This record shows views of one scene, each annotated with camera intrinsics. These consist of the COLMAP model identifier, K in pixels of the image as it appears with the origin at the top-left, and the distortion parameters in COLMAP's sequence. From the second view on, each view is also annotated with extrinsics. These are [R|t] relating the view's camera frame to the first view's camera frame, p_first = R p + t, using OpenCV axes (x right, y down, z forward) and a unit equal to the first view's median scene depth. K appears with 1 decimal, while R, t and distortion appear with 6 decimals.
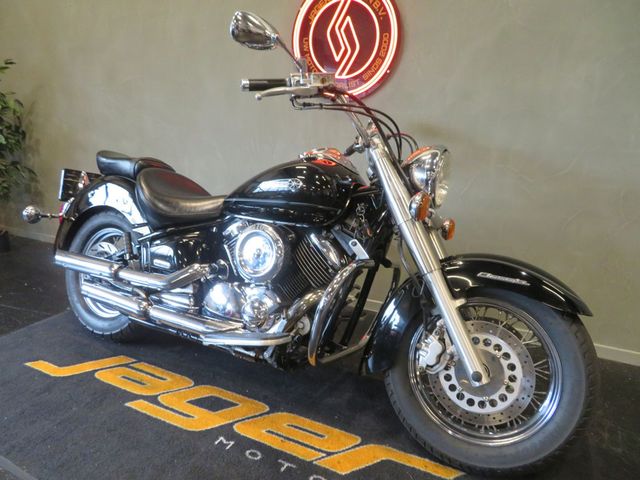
lens RADIAL K [[462.0, 0, 315.8], [0, 462.0, 243.0], [0, 0, 1]] dist [-0.008606, 0.004952]
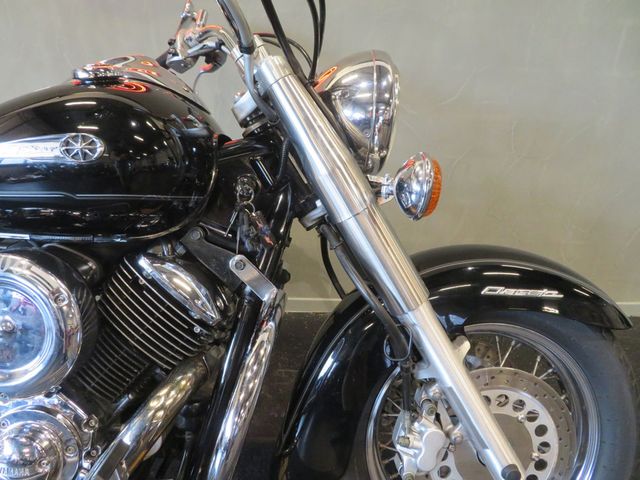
lens RADIAL K [[462.0, 0, 322.5], [0, 462.0, 235.3], [0, 0, 1]] dist [-0.008606, 0.004952]
pose [[0.867078, -0.160119, 0.471738, -0.058256], [0.097134, 0.983104, 0.155152, -0.086157], [-0.488610, -0.088707, 0.867981, 0.505717]]
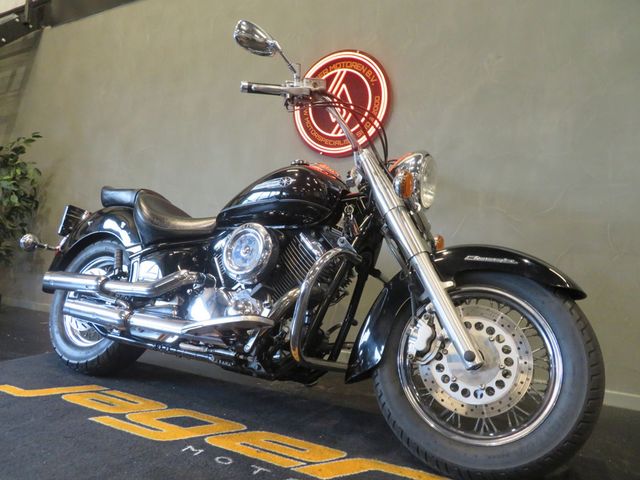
lens RADIAL K [[462.0, 0, 315.8], [0, 462.0, 241.6], [0, 0, 1]] dist [-0.008606, 0.004952]
pose [[0.999529, 0.029189, -0.009520, 0.032555], [-0.030686, 0.959995, -0.278332, 0.263146], [0.001015, 0.278492, 0.960438, 0.033408]]
